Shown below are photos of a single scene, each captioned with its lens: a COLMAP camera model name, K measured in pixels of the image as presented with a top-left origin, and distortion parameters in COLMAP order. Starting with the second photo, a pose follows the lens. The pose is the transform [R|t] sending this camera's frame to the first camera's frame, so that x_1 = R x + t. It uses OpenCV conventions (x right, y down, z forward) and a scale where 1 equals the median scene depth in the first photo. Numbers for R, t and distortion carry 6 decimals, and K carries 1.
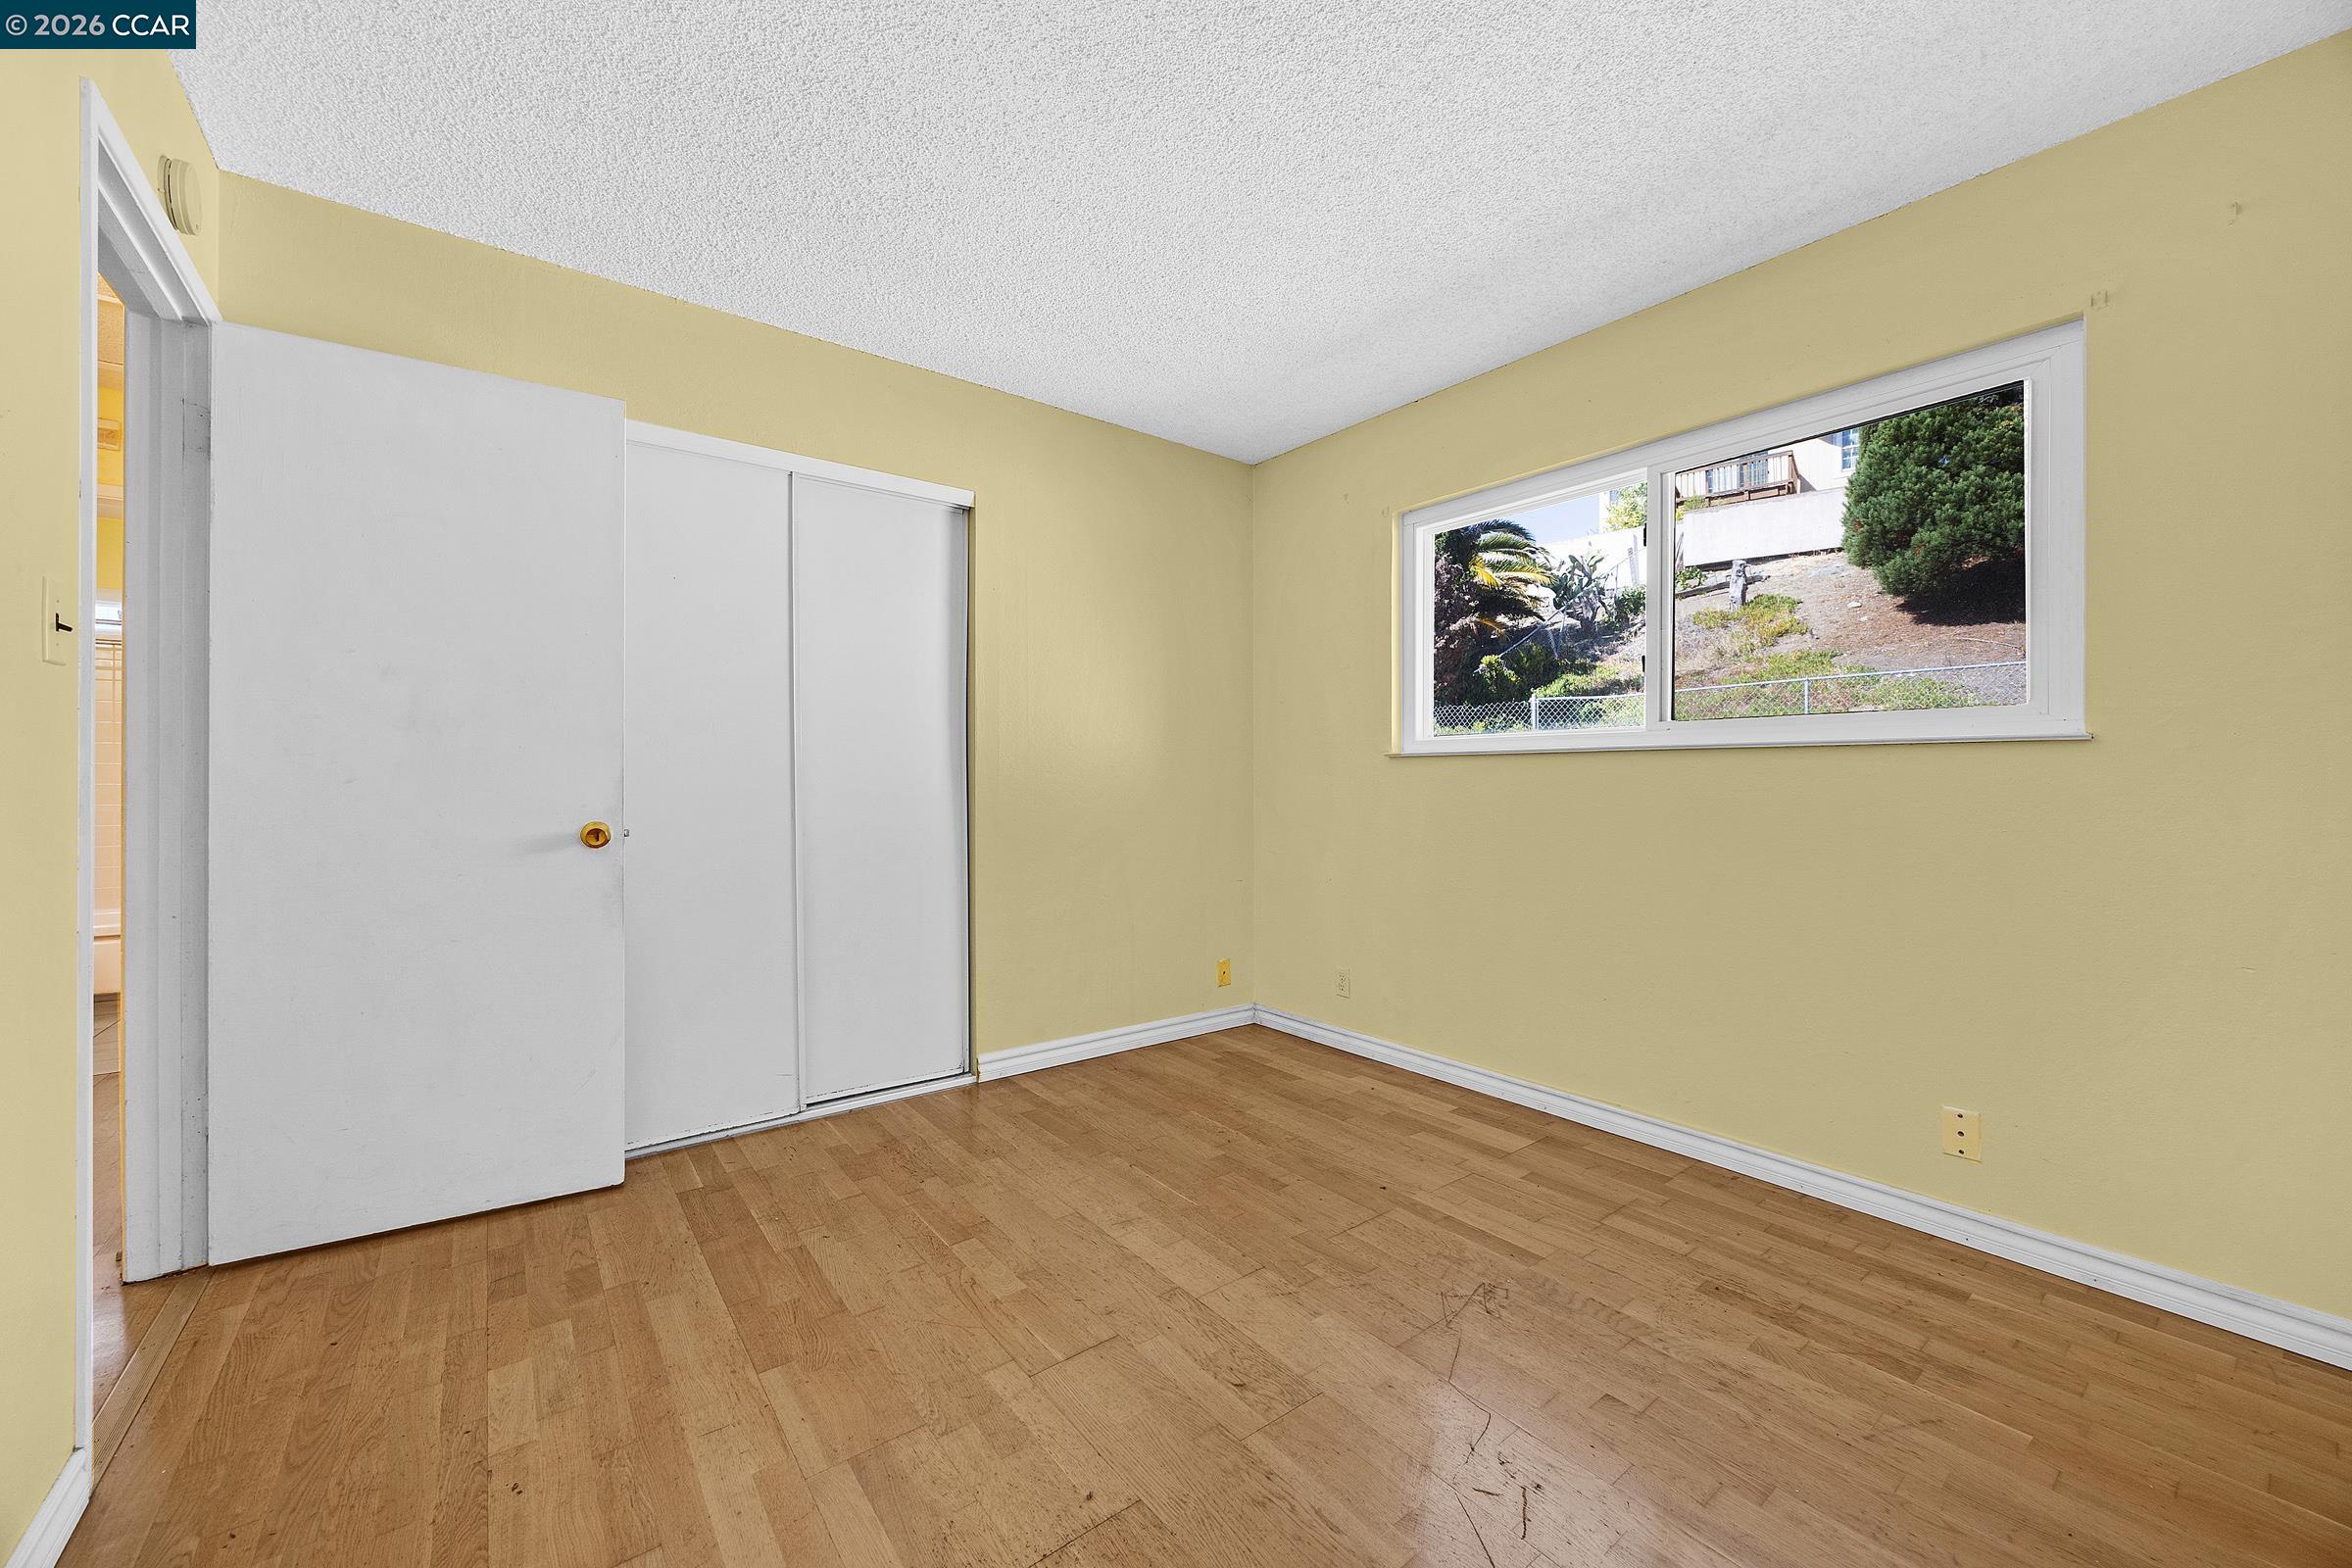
lens RADIAL K [[897.5, 0, 1179.6], [0, 897.5, 781.4], [0, 0, 1]] dist [0.000632, -0.000360]
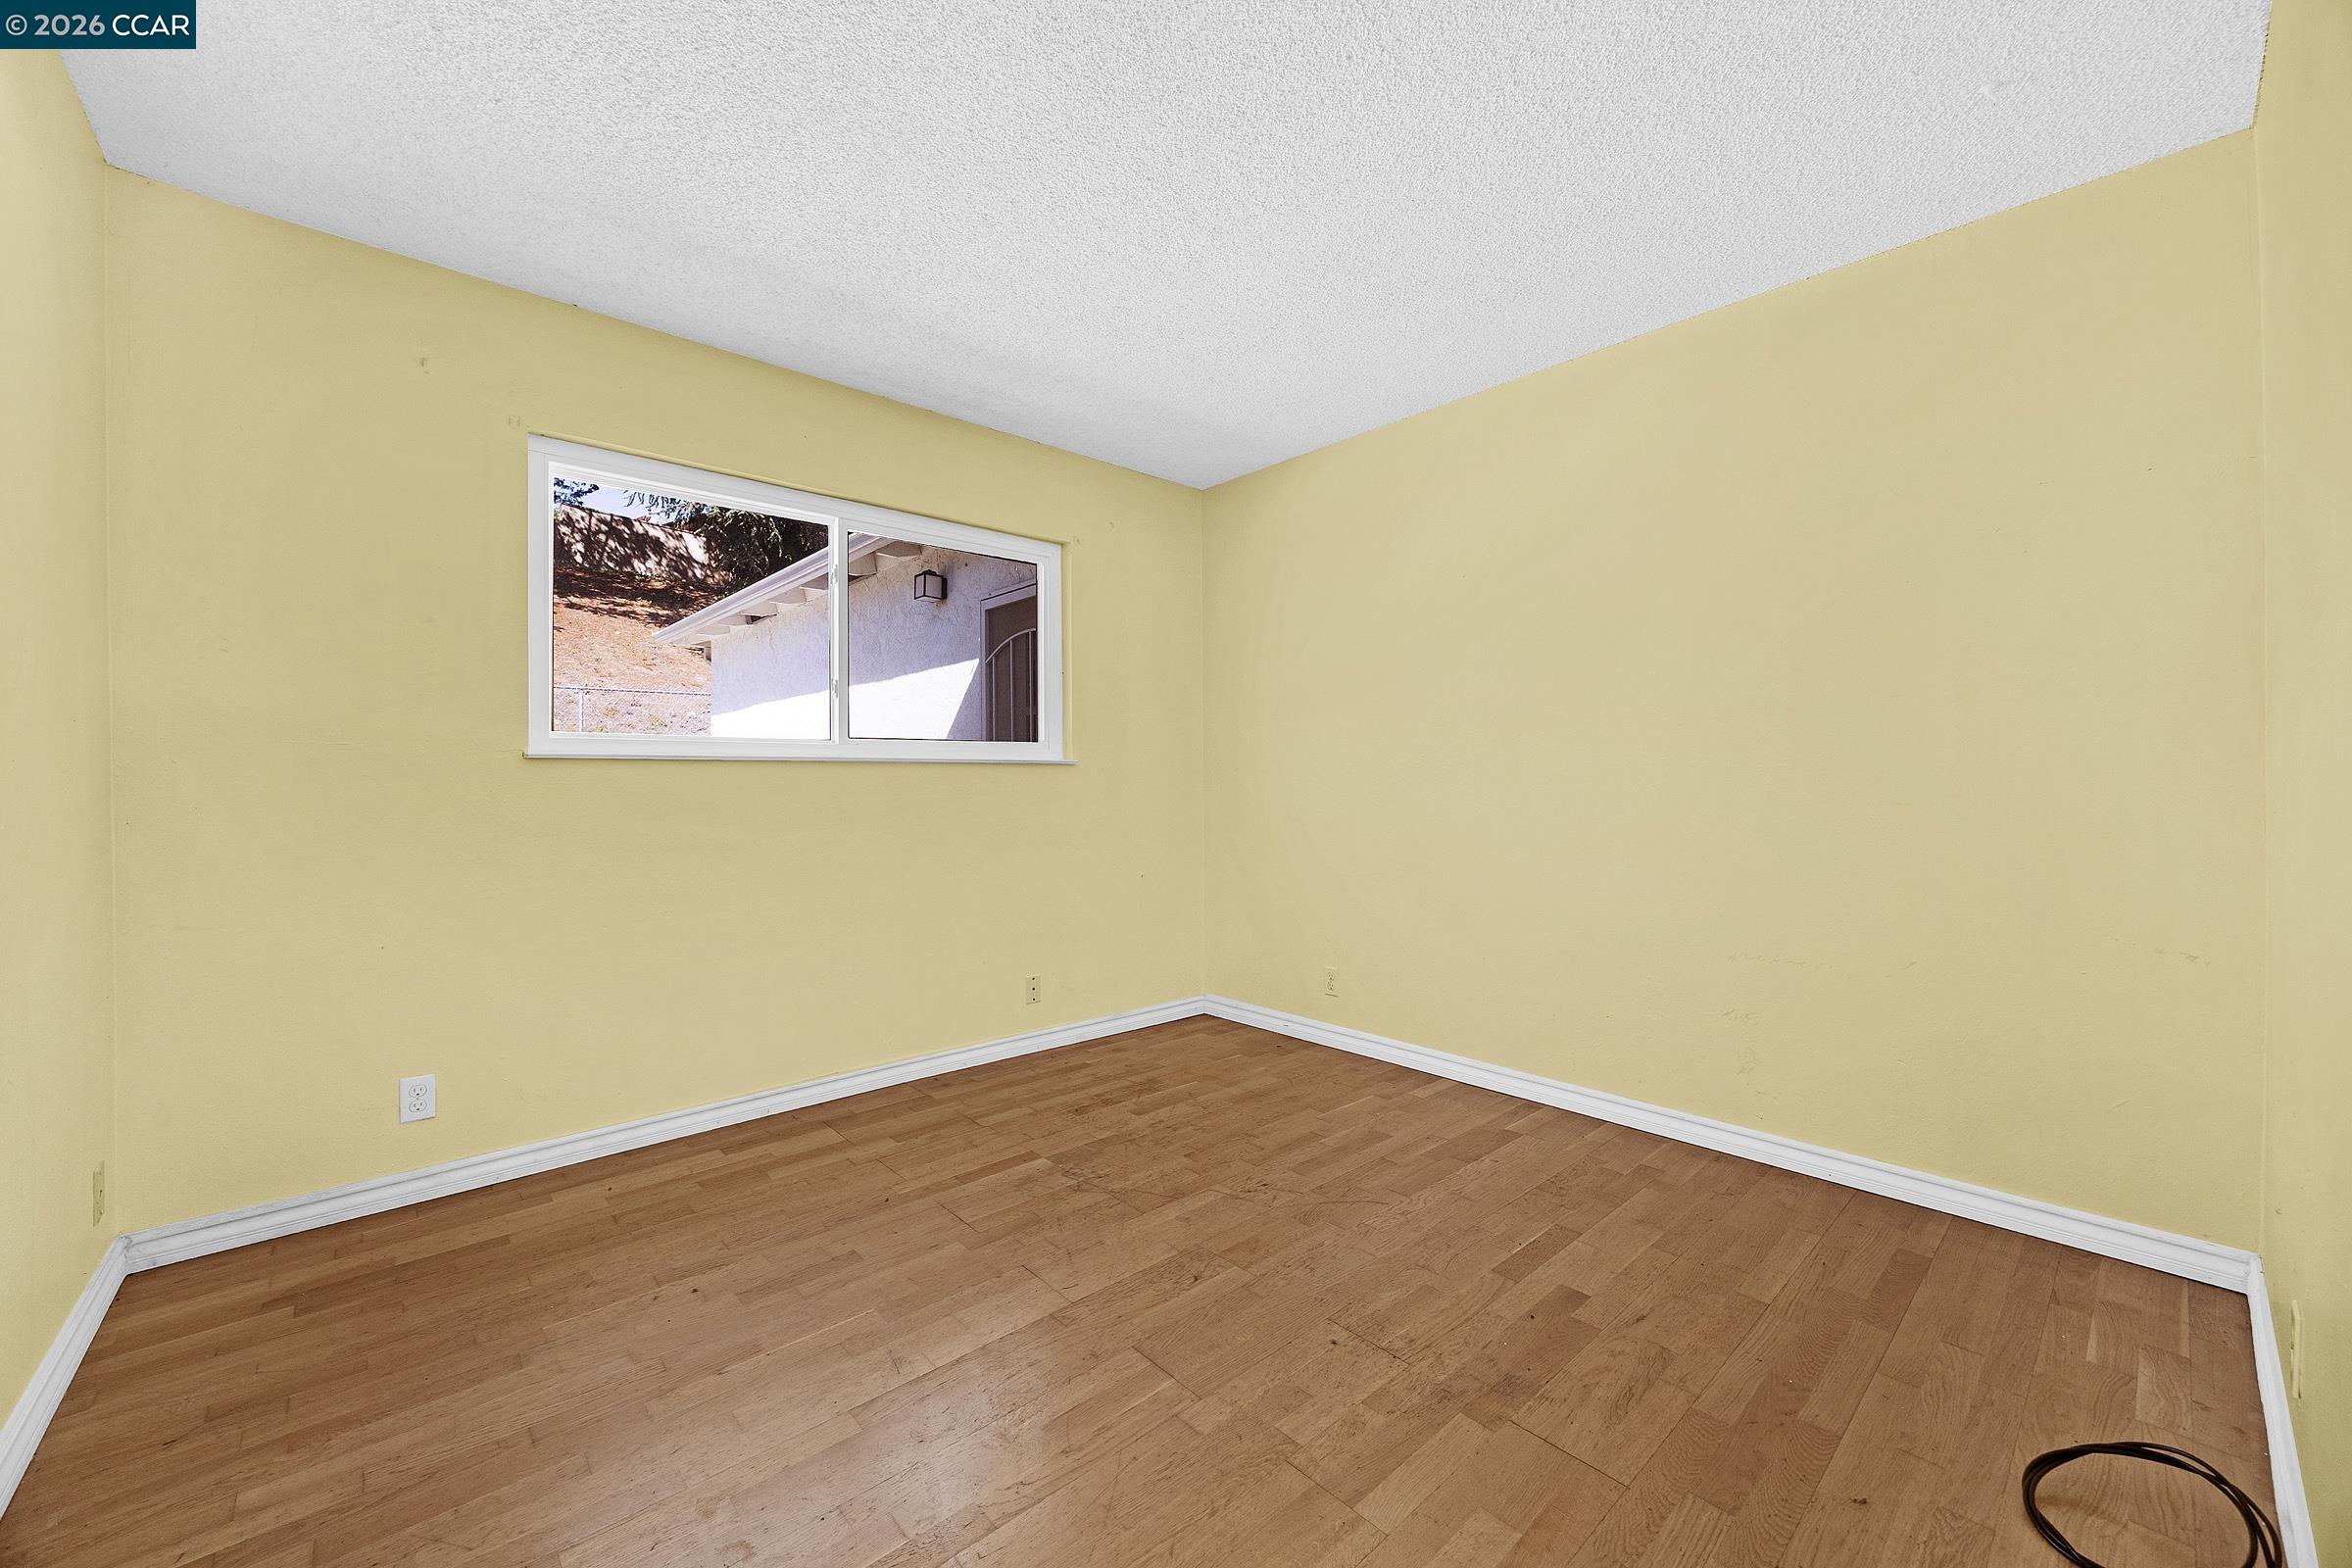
lens RADIAL K [[897.5, 0, 1188.1], [0, 897.5, 782.5], [0, 0, 1]] dist [0.000632, -0.000360]
pose [[-0.081238, -0.001879, 0.996693, -0.852548], [0.006306, 0.999977, 0.002399, -0.009004], [-0.996675, 0.006480, -0.081225, 0.810653]]
